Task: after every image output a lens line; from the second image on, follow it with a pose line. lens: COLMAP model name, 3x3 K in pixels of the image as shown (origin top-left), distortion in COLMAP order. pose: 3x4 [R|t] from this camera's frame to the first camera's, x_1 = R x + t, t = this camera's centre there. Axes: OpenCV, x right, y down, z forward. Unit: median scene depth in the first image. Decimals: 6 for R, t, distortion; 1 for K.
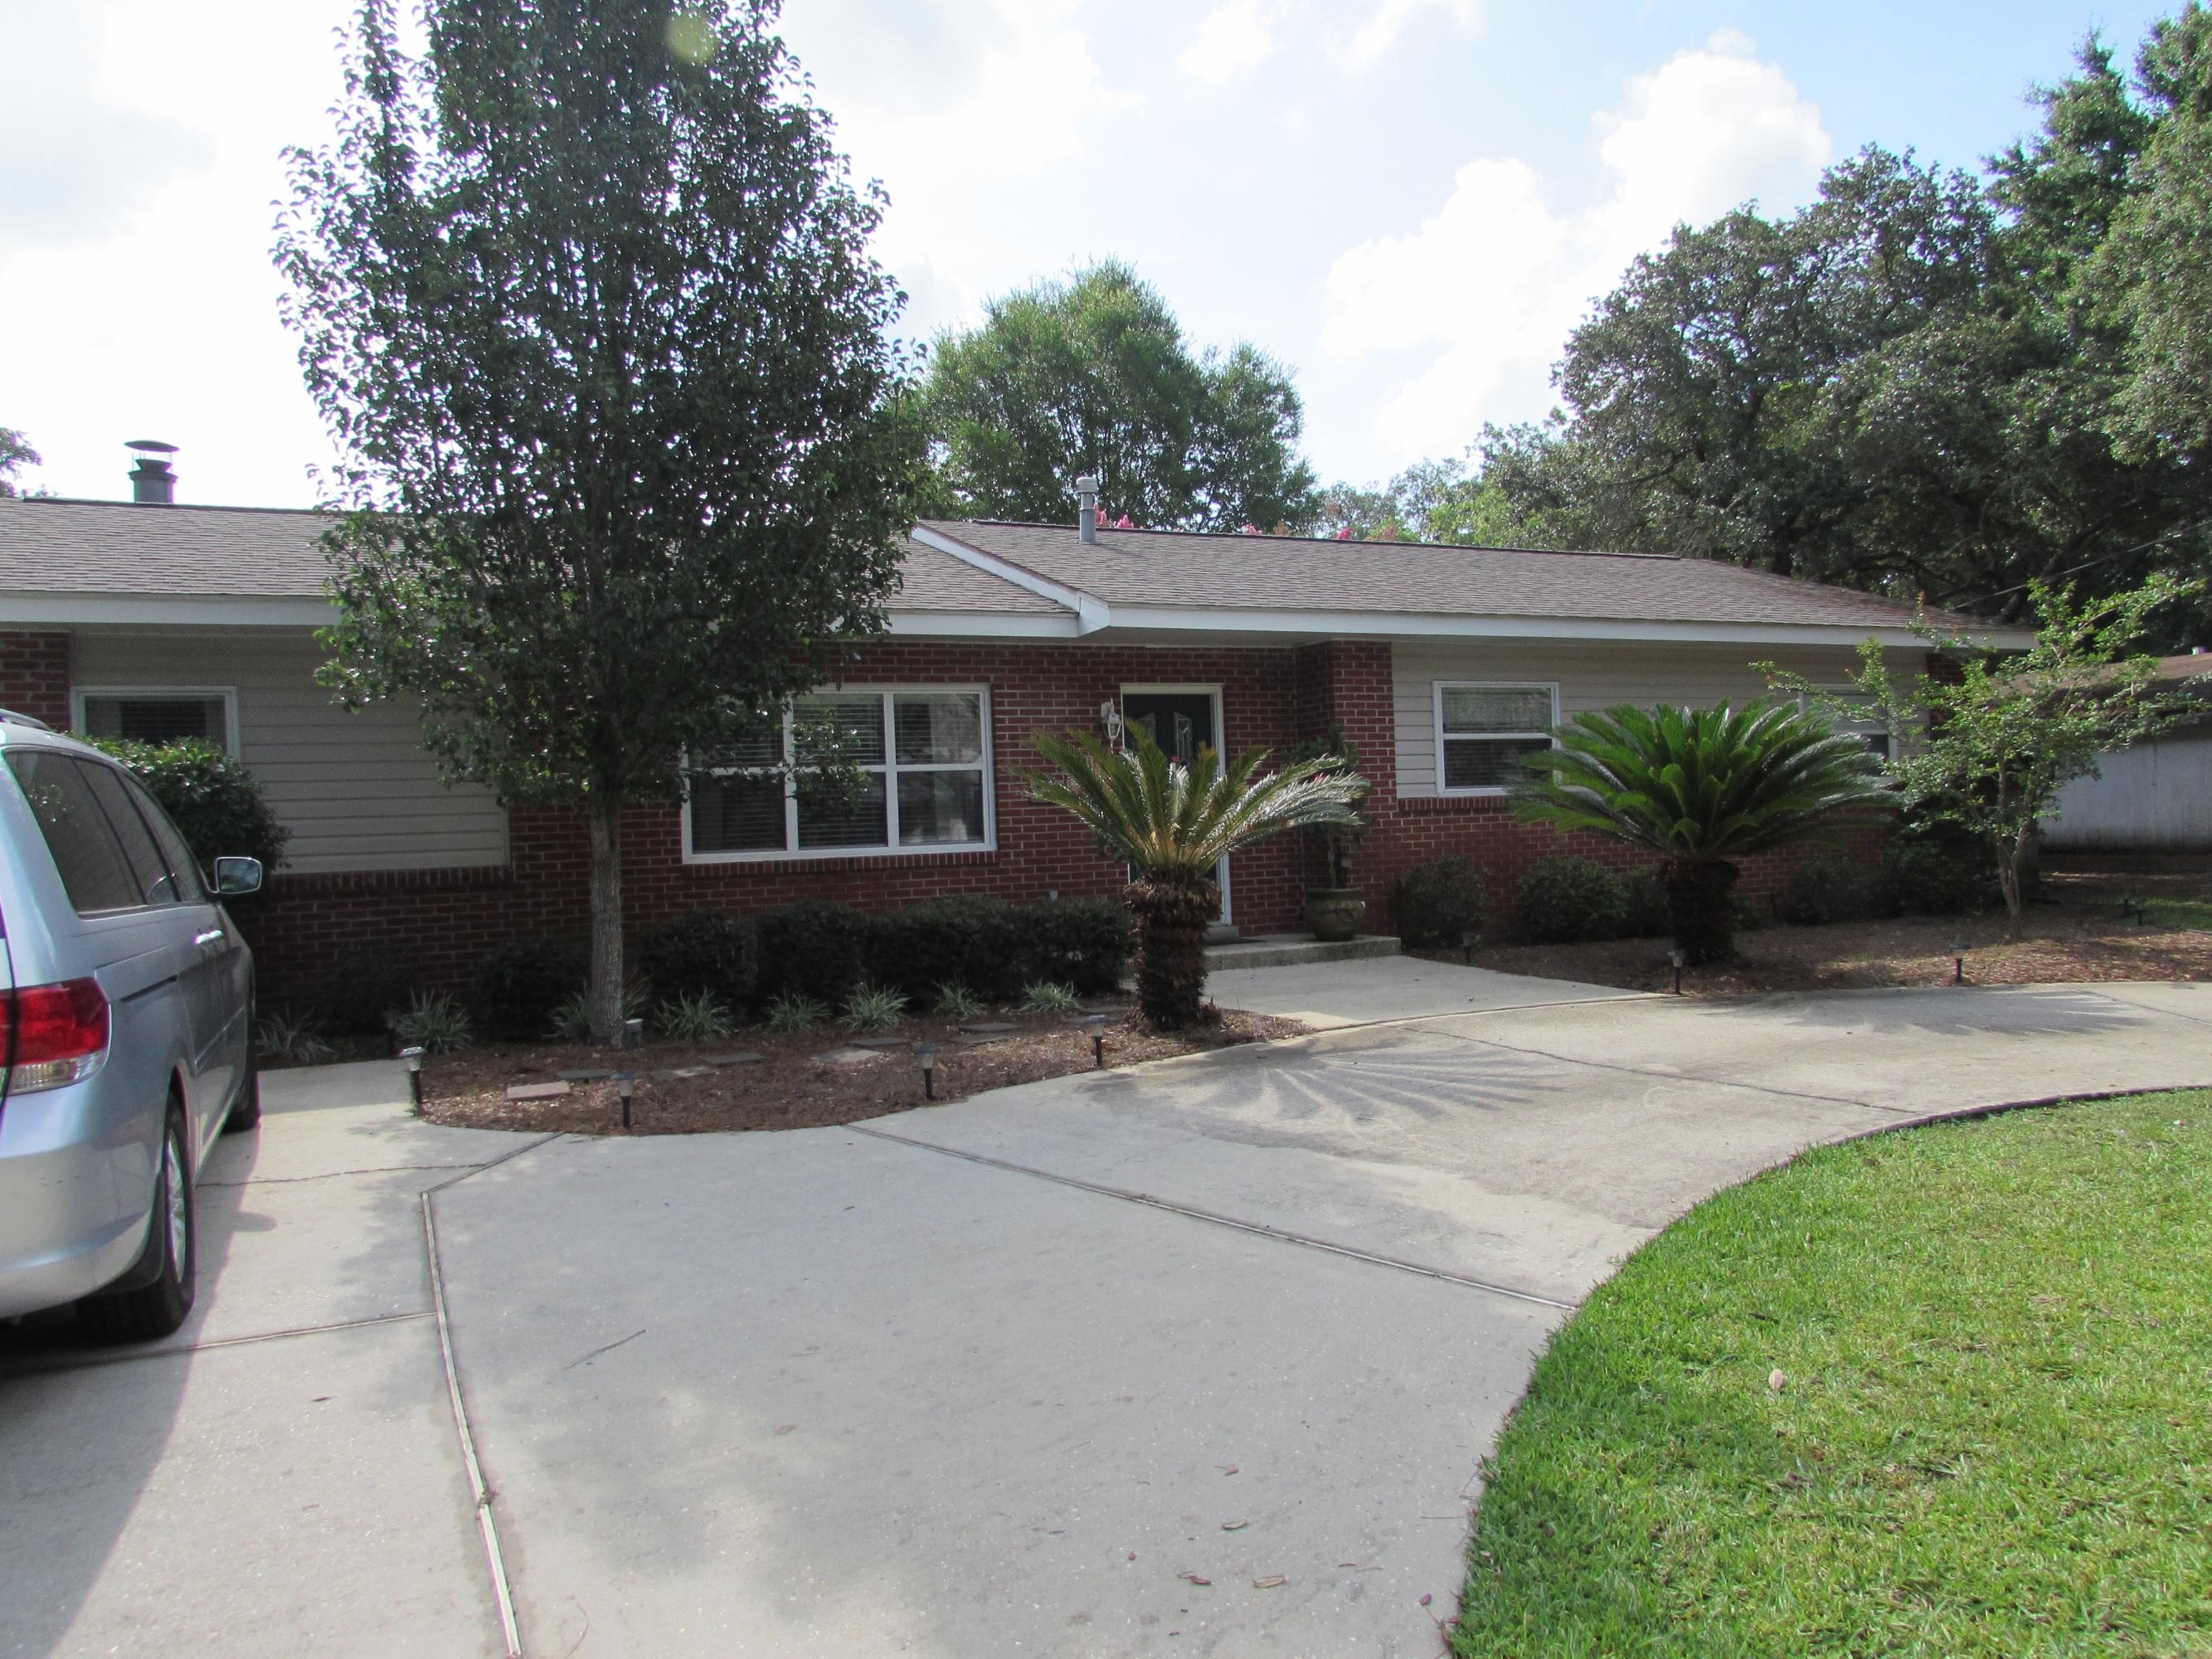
lens RADIAL K [[1570.5, 0, 1105.7], [0, 1570.5, 832.0], [0, 0, 1]] dist [-0.035363, 0.007639]
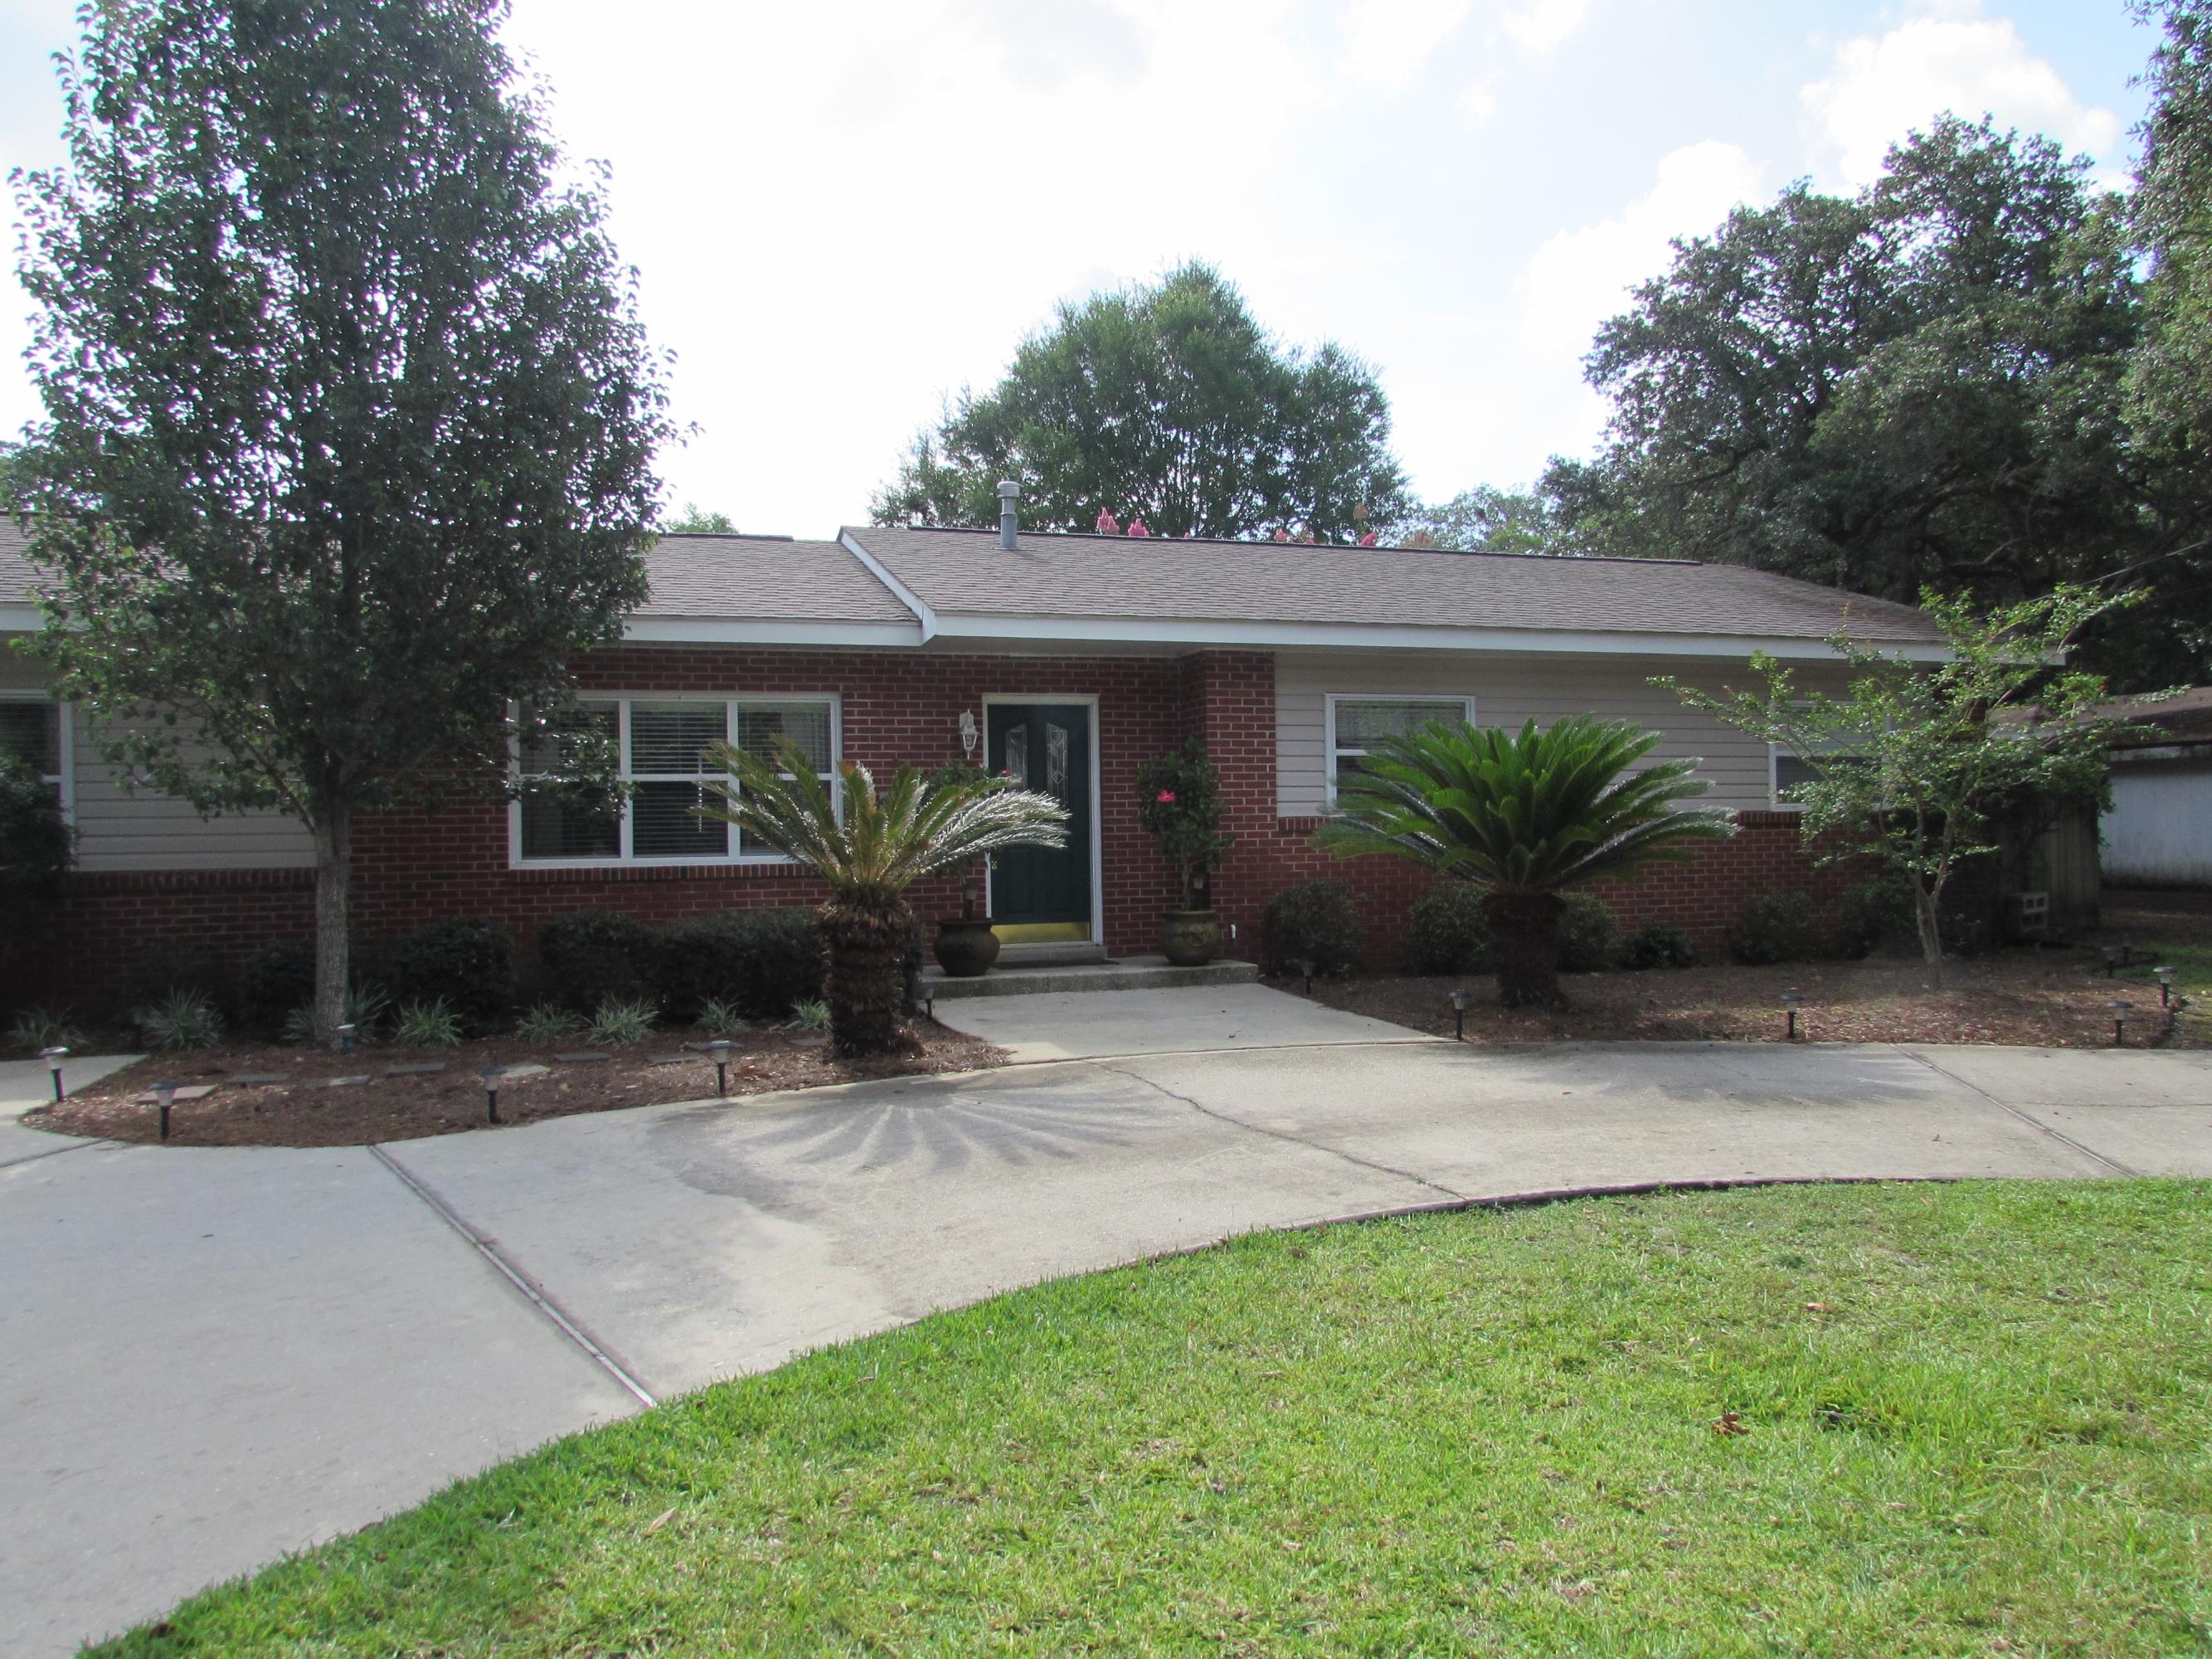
lens RADIAL K [[1570.5, 0, 1105.7], [0, 1570.5, 832.0], [0, 0, 1]] dist [-0.035363, 0.007639]
pose [[0.991419, 0.020924, -0.129038, 0.218128], [-0.021245, 0.999774, -0.001114, -0.009632], [0.128986, 0.003846, 0.991639, 0.047907]]
